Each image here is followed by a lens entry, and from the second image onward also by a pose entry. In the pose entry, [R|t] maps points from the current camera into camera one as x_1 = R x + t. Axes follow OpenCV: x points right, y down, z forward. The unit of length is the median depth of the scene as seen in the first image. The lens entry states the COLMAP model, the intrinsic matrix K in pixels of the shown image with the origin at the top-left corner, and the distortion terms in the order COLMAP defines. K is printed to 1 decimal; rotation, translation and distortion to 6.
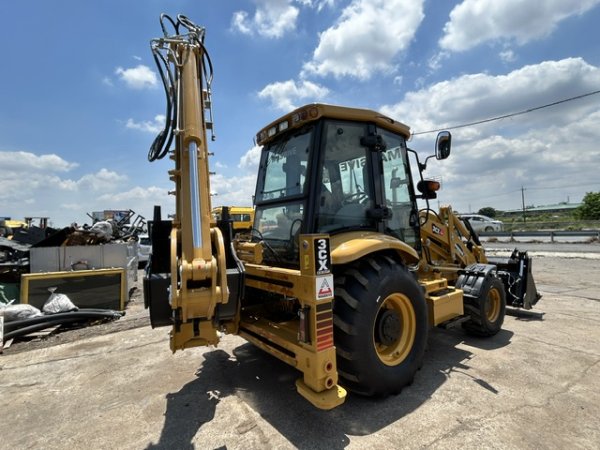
lens RADIAL K [[306.8, 0, 300.0], [0, 306.8, 225.0], [0, 0, 1]] dist [0.001666, 0.000622]
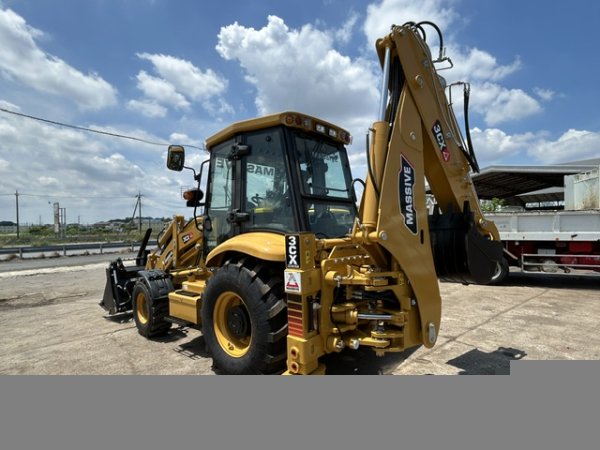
lens RADIAL K [[306.8, 0, 300.0], [0, 306.8, 225.0], [0, 0, 1]] dist [0.001666, 0.000622]
pose [[-0.197151, 0.055990, 0.978773, -0.223854], [0.019953, 0.998390, -0.053093, 0.013595], [-0.980170, 0.009062, -0.197951, 0.273713]]
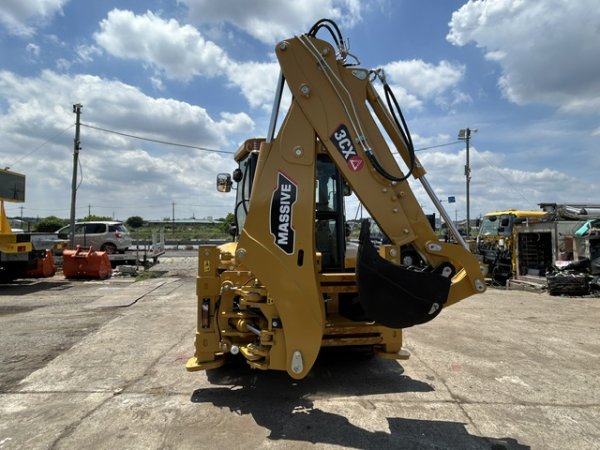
lens RADIAL K [[306.4, 0, 298.0], [0, 306.4, 223.4], [0, 0, 1]] dist [-0.000951, 0.000151]
pose [[0.490162, 0.065198, 0.869190, -0.209523], [-0.037980, 0.997849, -0.053430, 0.003124], [-0.870804, -0.006823, 0.491583, 0.097308]]
